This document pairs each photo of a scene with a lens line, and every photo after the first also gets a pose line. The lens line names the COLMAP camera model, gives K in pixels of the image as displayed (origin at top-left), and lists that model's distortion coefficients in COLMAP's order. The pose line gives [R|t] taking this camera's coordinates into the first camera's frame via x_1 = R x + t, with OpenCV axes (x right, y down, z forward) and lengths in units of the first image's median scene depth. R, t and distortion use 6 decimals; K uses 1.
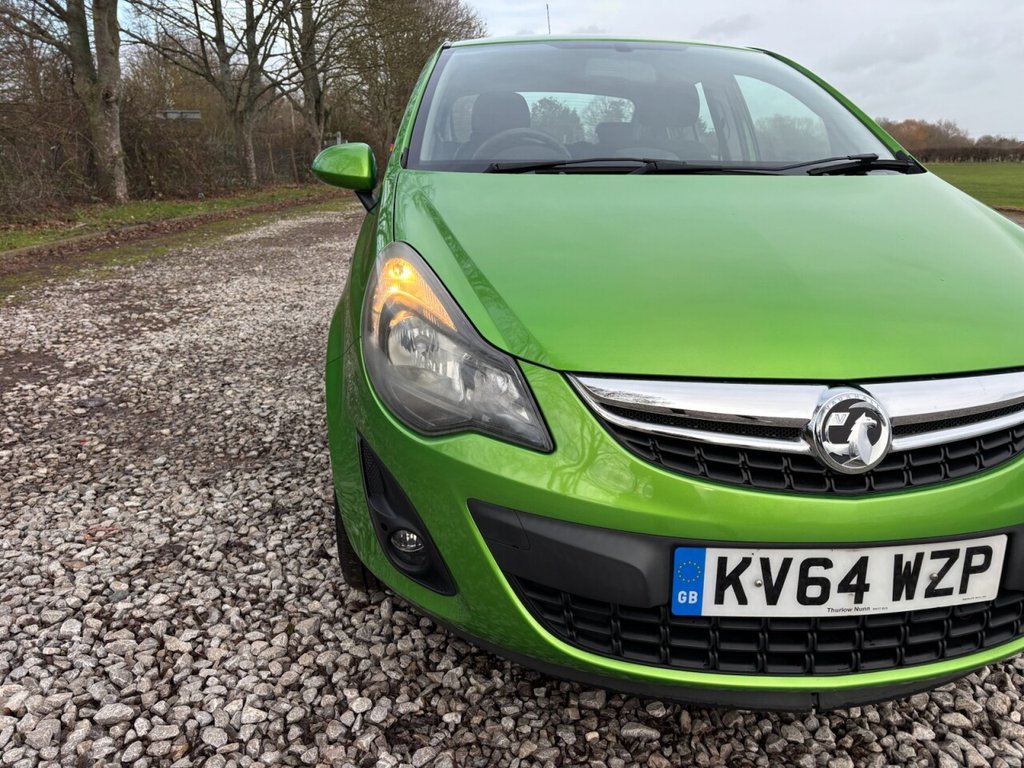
lens RADIAL K [[752.2, 0, 512.0], [0, 752.2, 384.0], [0, 0, 1]] dist [0.019729, 0.004214]
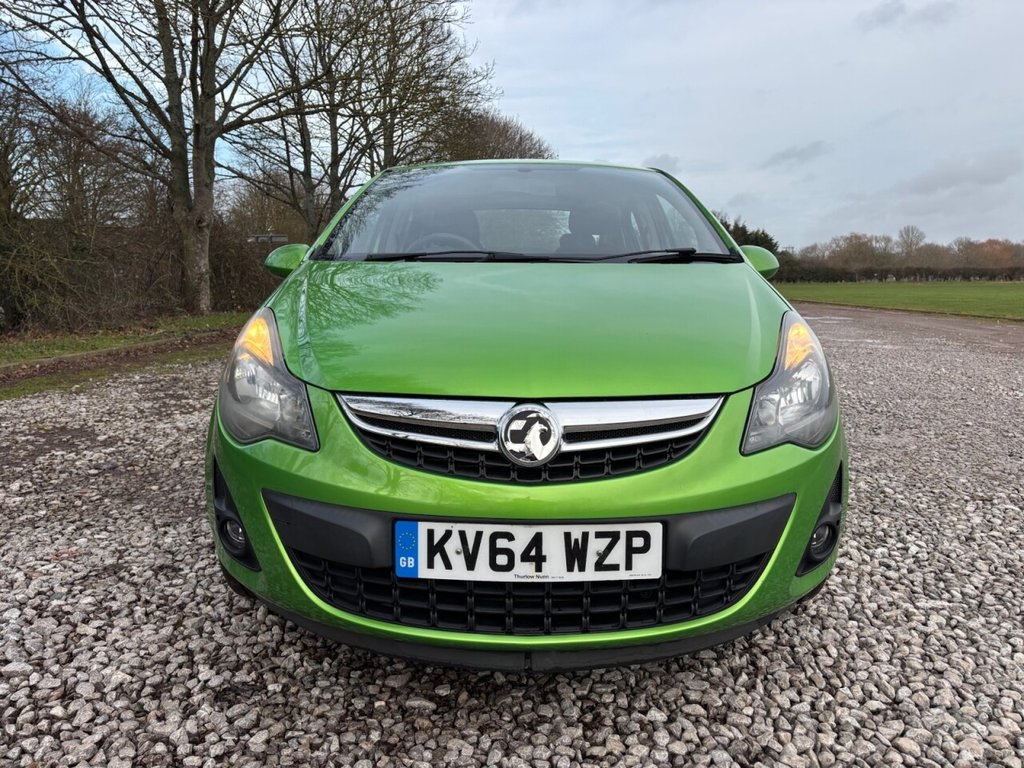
lens RADIAL K [[752.8, 0, 518.8], [0, 752.8, 392.6], [0, 0, 1]] dist [0.066152, -0.067629]
pose [[0.994670, 0.013653, -0.102198, 0.369033], [-0.028016, 0.989691, -0.140454, 0.114262], [0.099226, 0.142569, 0.984799, -0.203638]]
